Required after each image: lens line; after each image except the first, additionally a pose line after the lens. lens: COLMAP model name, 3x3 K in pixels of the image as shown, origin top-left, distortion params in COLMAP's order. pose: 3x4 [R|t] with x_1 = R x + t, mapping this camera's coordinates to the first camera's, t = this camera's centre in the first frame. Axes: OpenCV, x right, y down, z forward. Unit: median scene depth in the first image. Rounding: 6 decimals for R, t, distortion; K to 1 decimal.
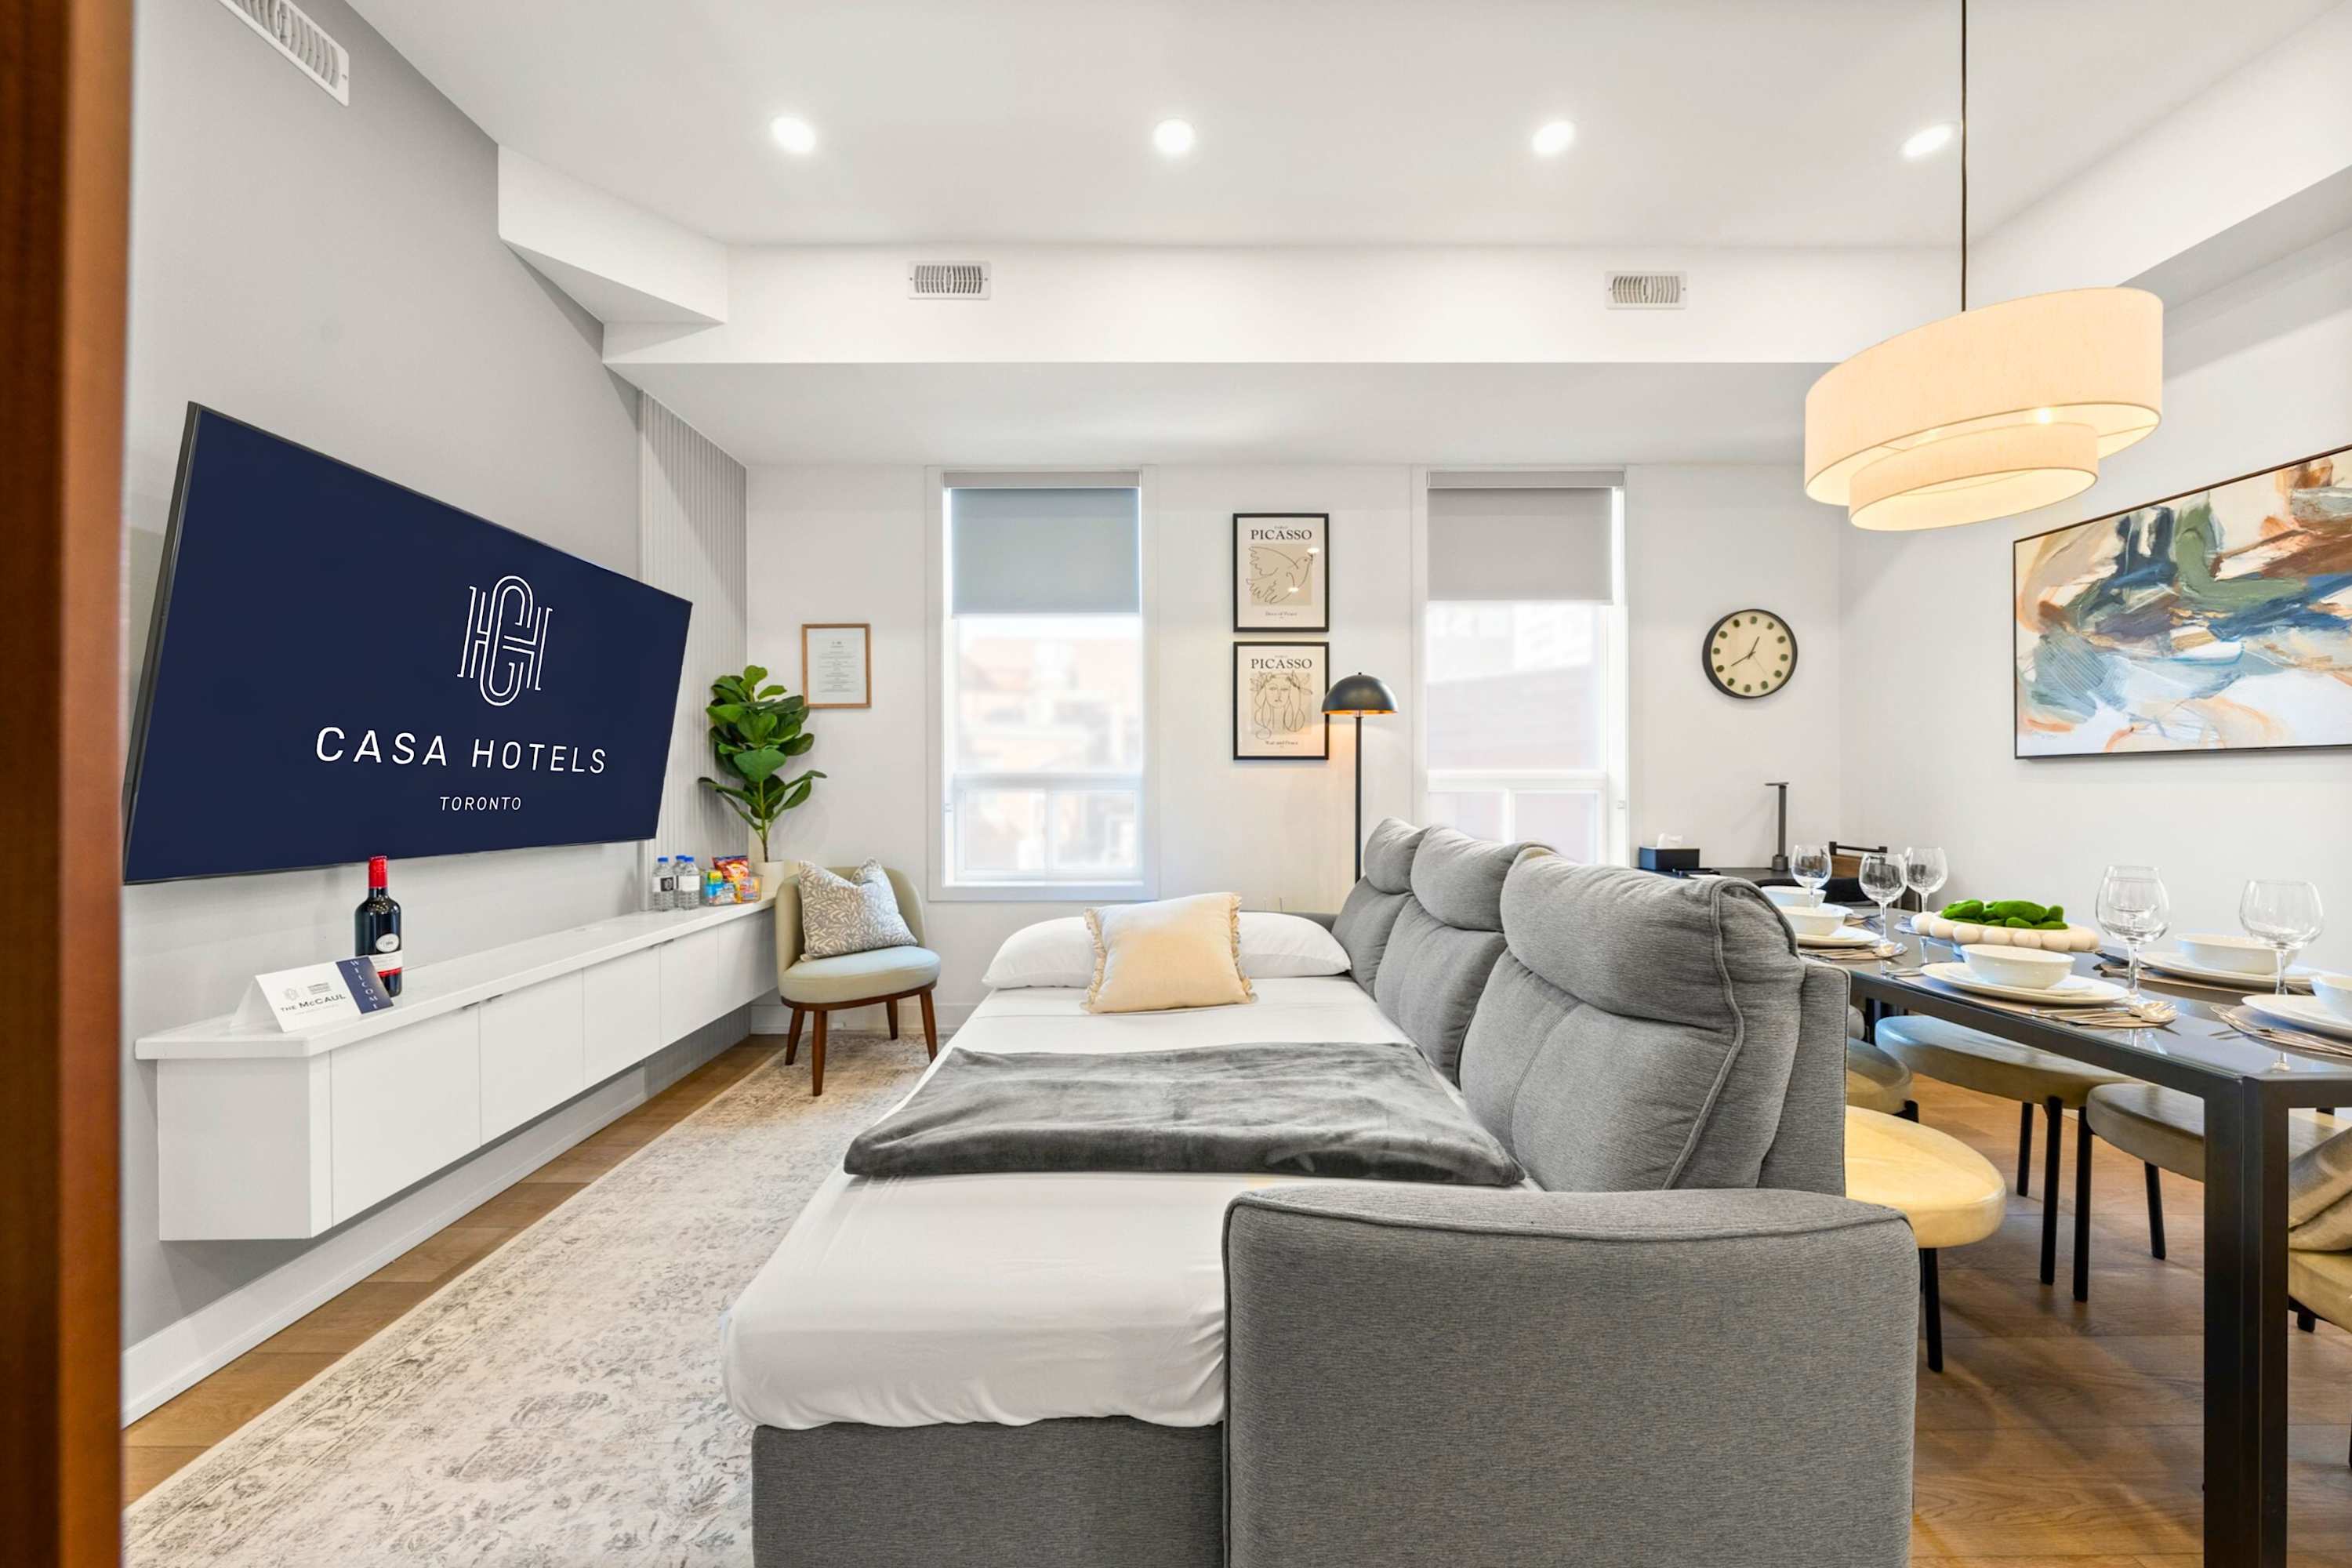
lens RADIAL K [[793.8, 0, 1178.9], [0, 793.8, 784.0], [0, 0, 1]] dist [-0.005188, 0.000493]
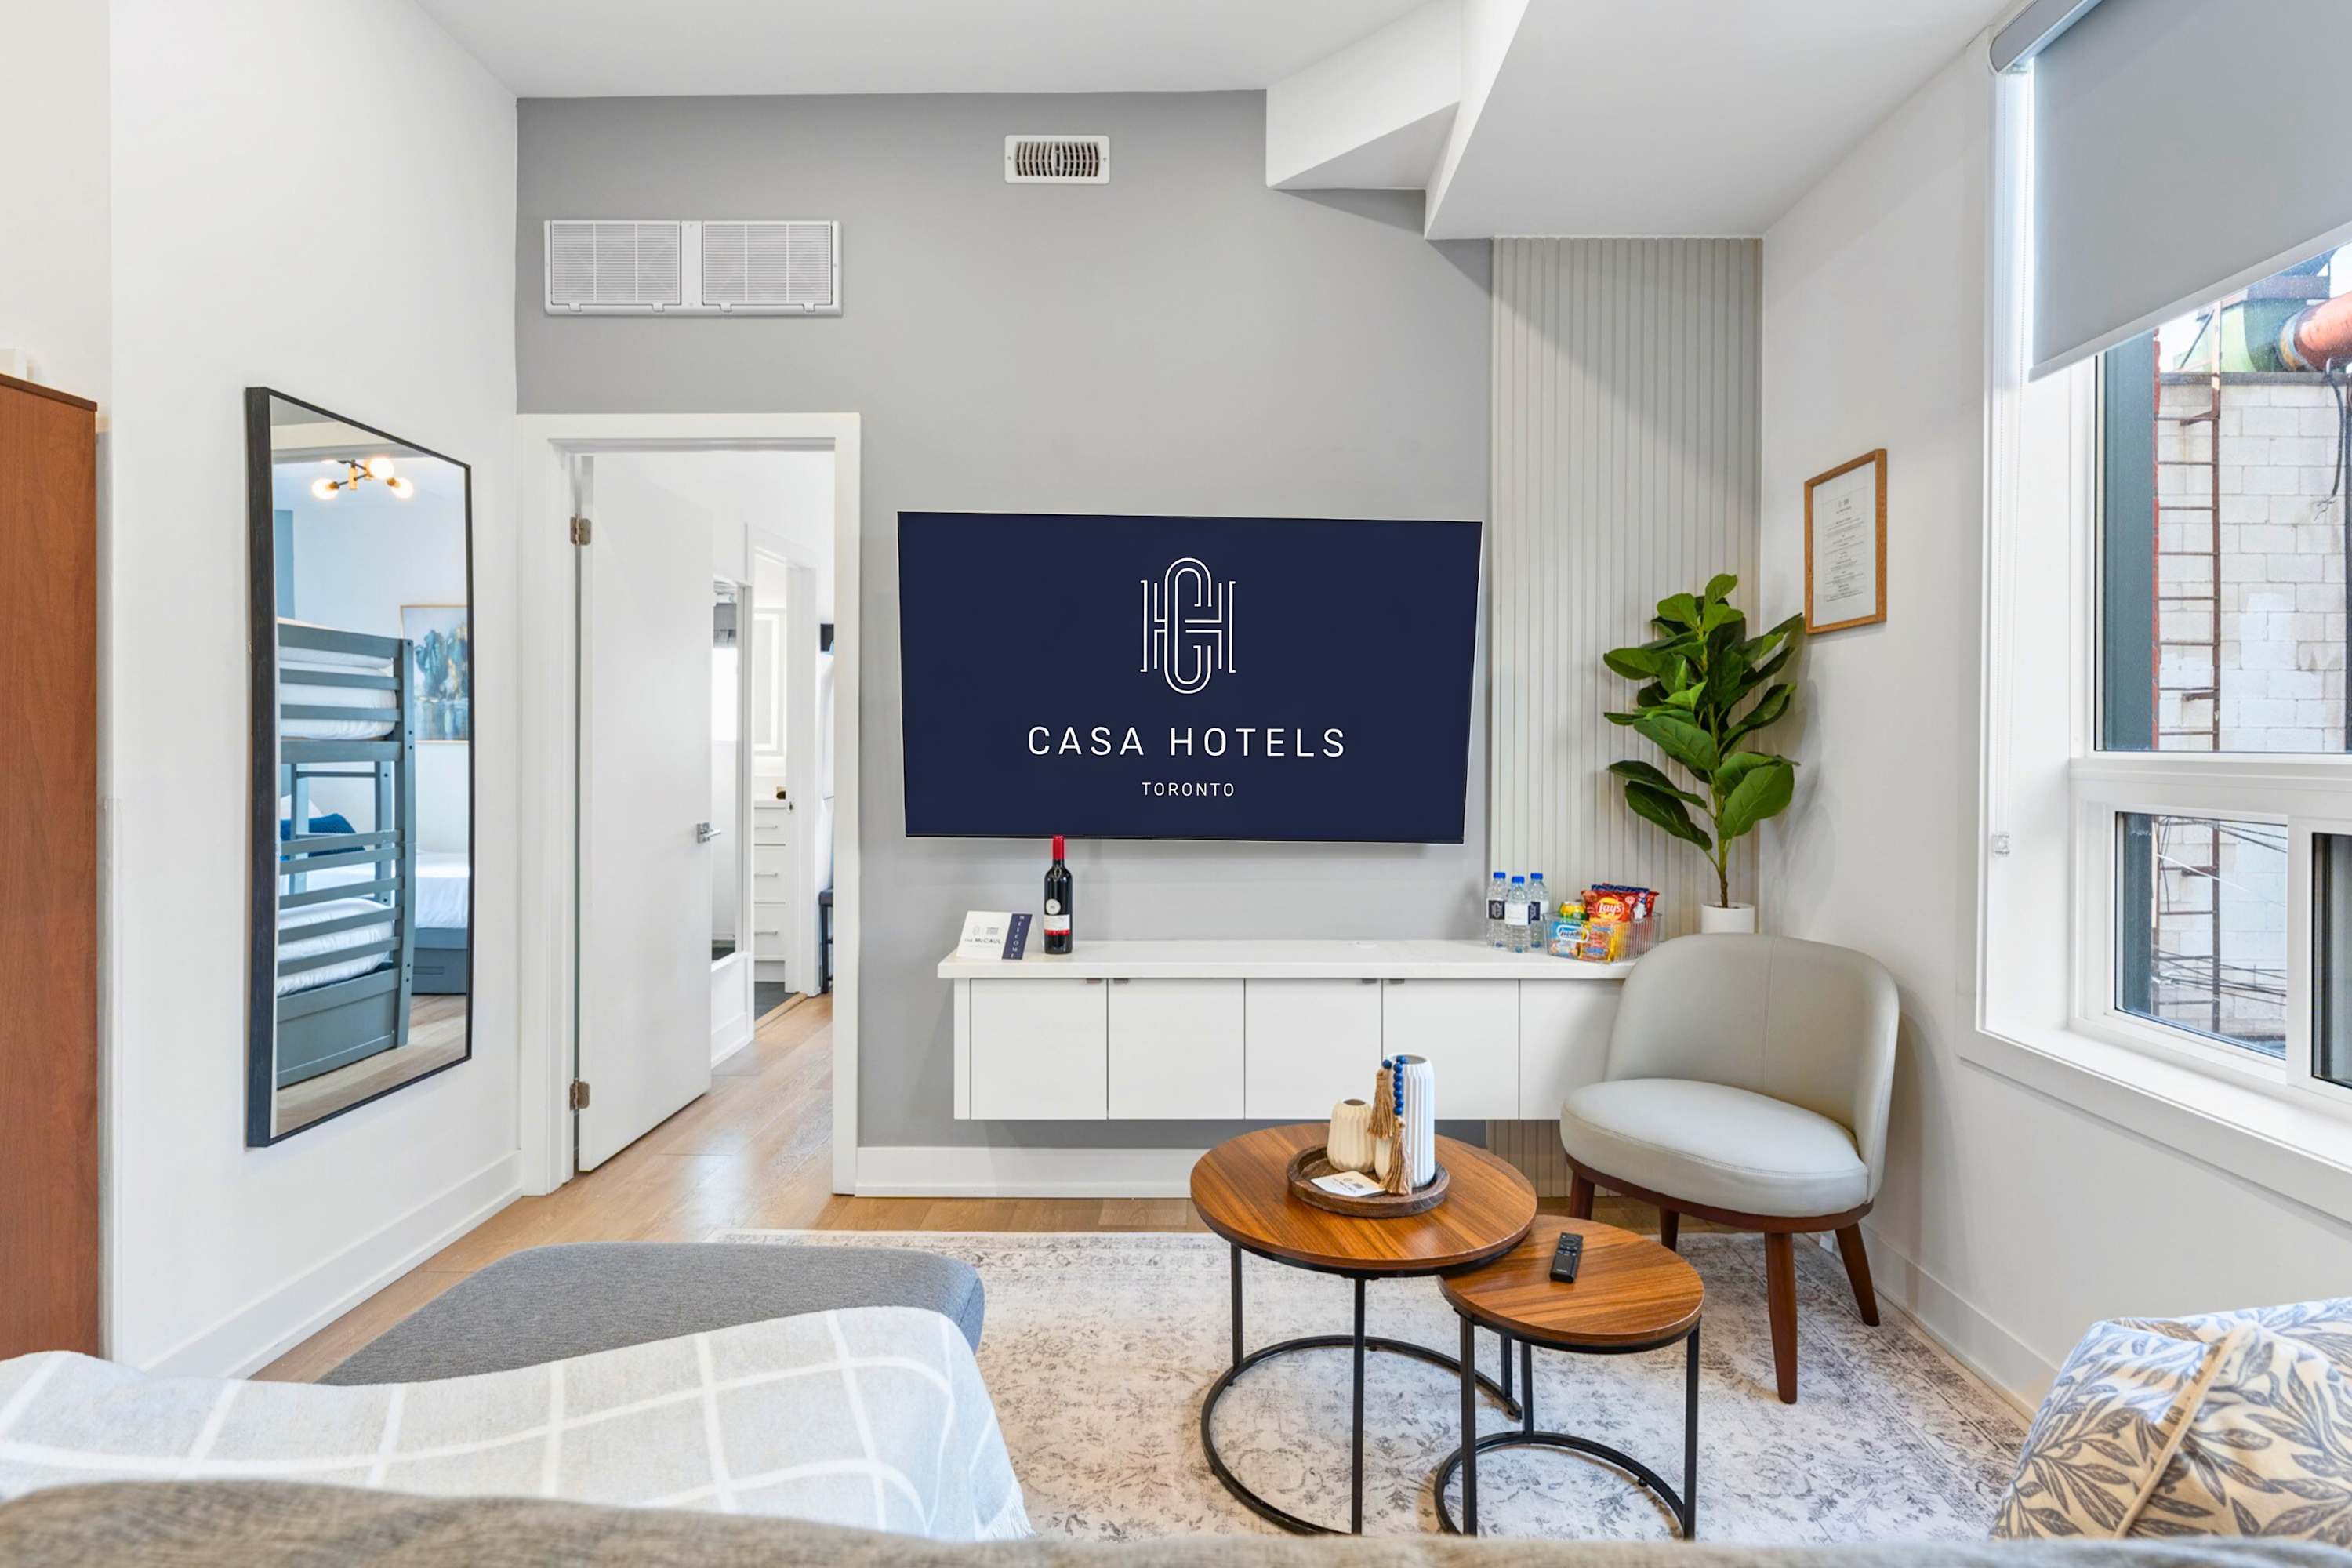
lens RADIAL K [[1151.9, 0, 1193.5], [0, 1151.9, 763.8], [0, 0, 1]] dist [0.002152, -0.001448]
pose [[-0.021567, 0.017986, -0.999606, 0.355053], [-0.003127, 0.999832, 0.018058, -0.022608], [0.999763, 0.003515, -0.021507, 0.646926]]
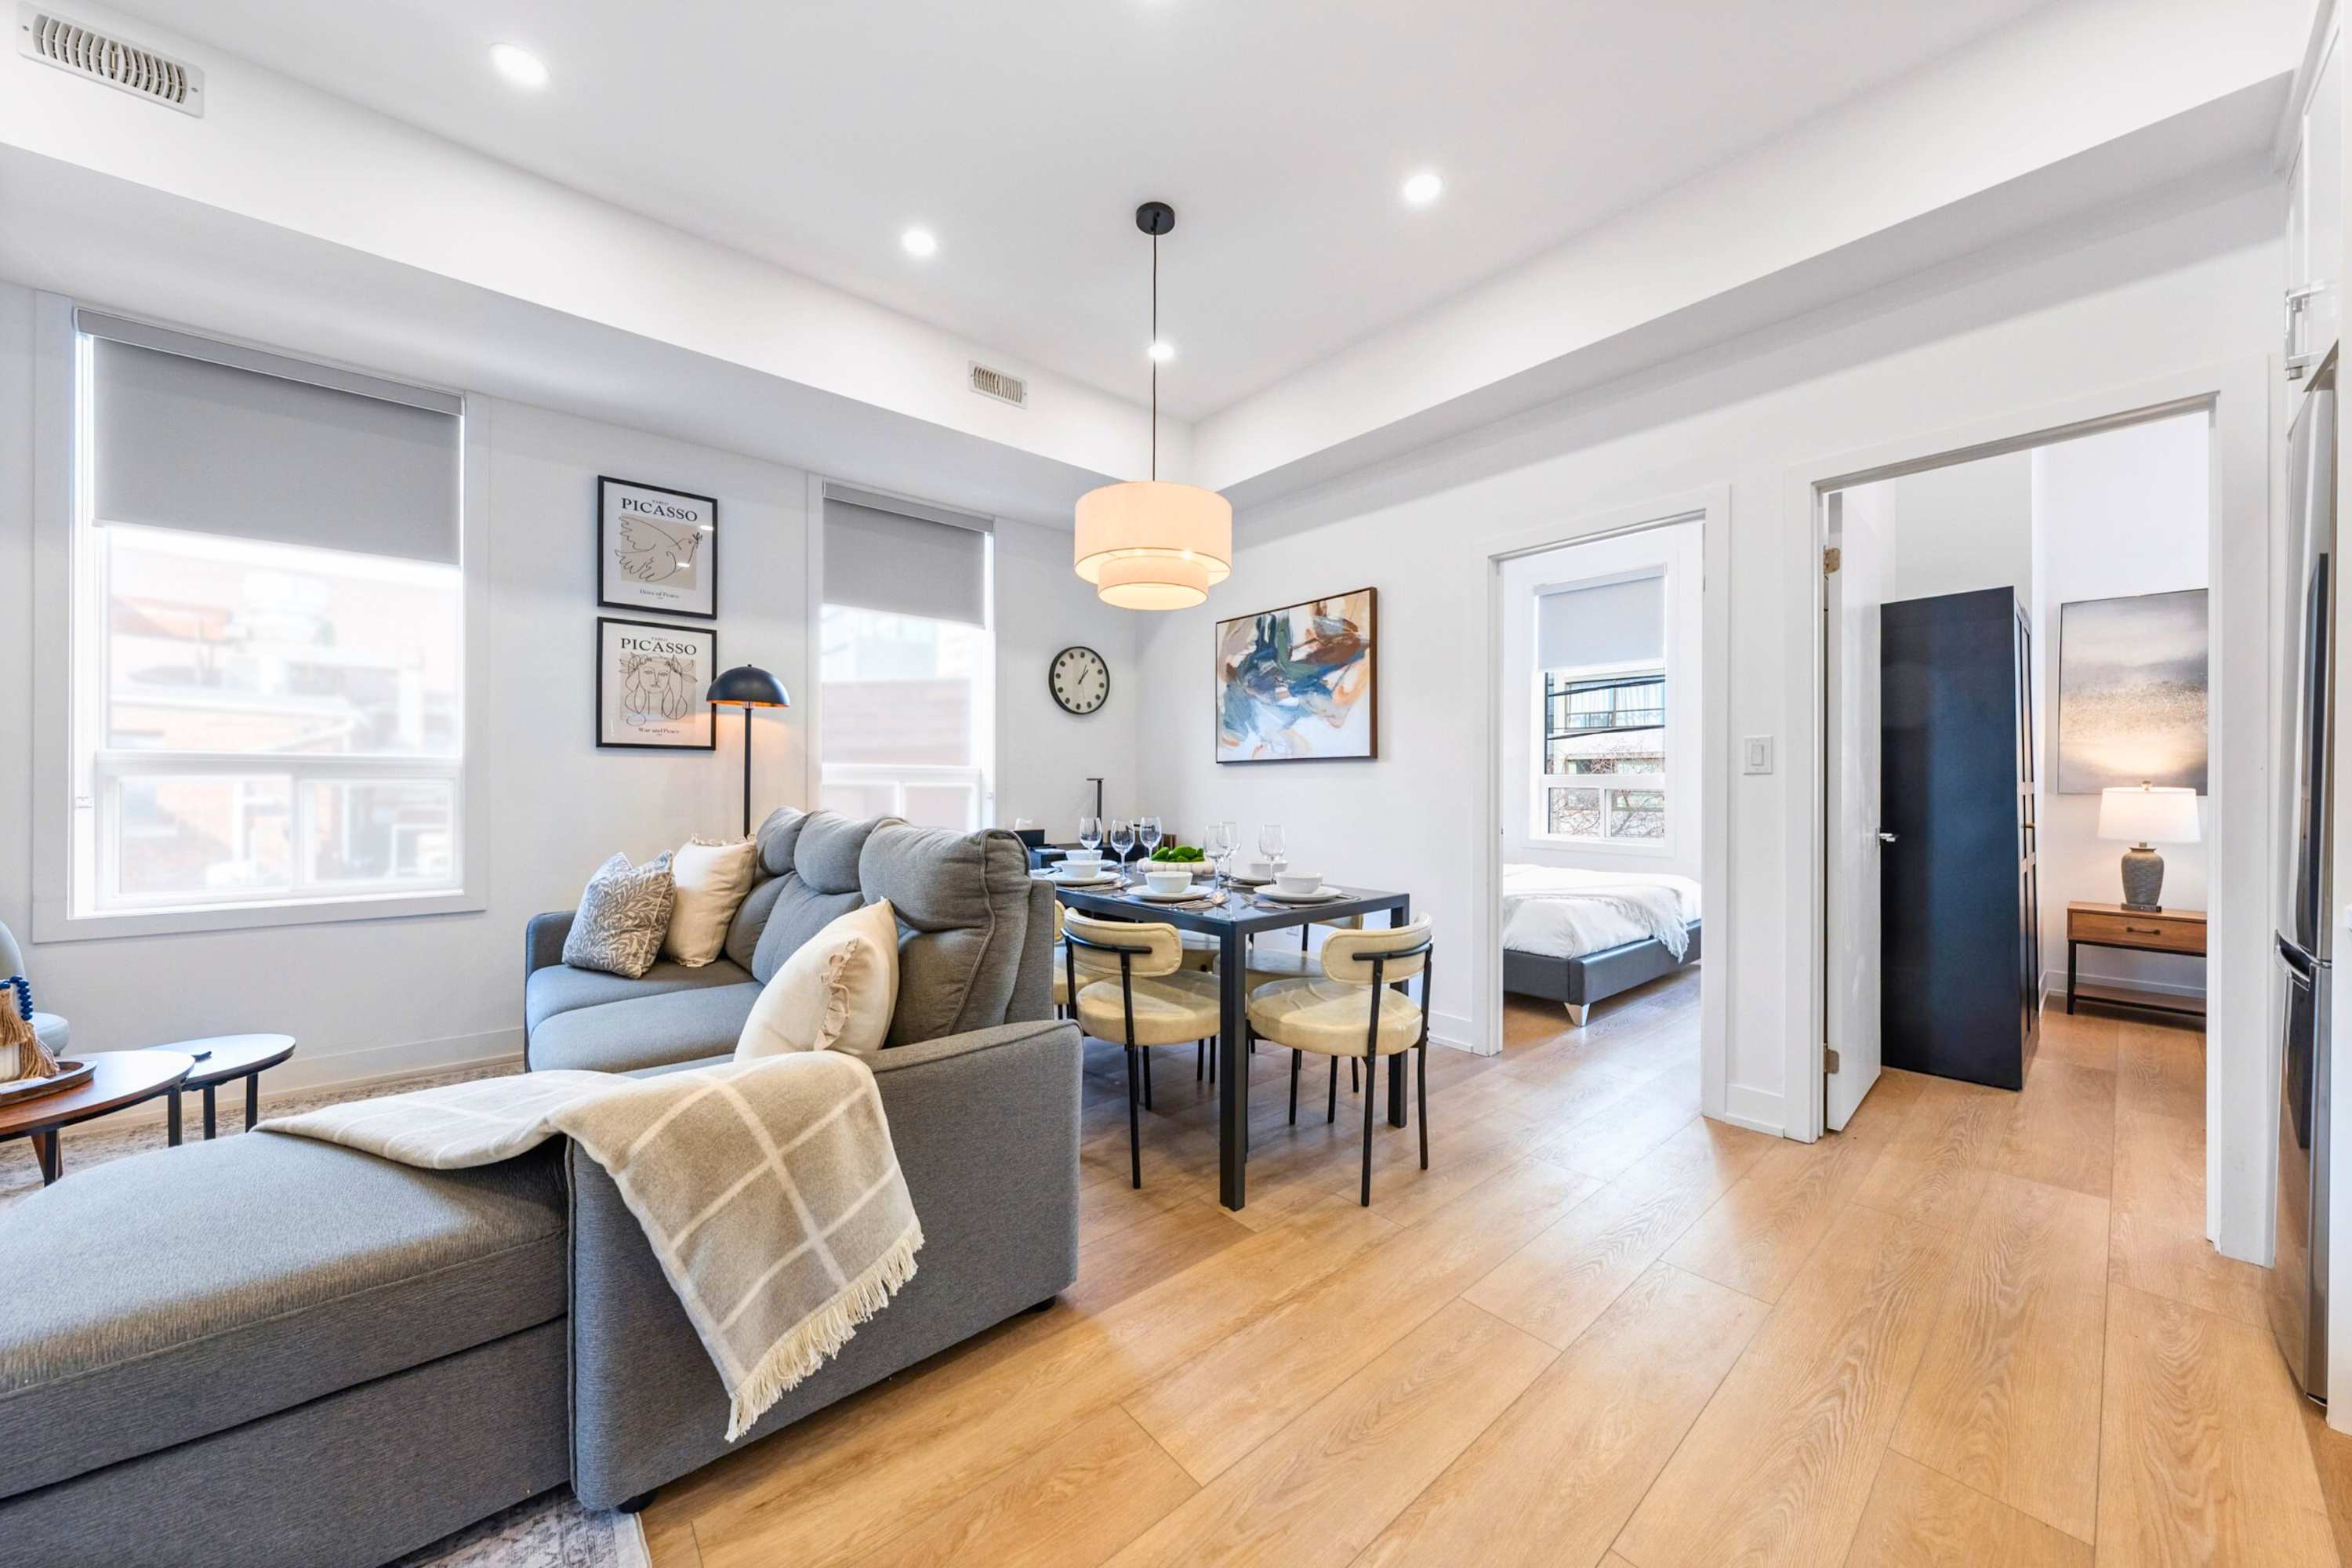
lens RADIAL K [[793.8, 0, 1174.5], [0, 793.8, 785.9], [0, 0, 1]] dist [-0.005188, 0.000493]
pose [[0.770563, 0.004584, 0.637347, 0.000916], [-0.004711, 0.999988, -0.001498, 0.014060], [-0.637346, -0.001848, 0.770575, -0.129943]]
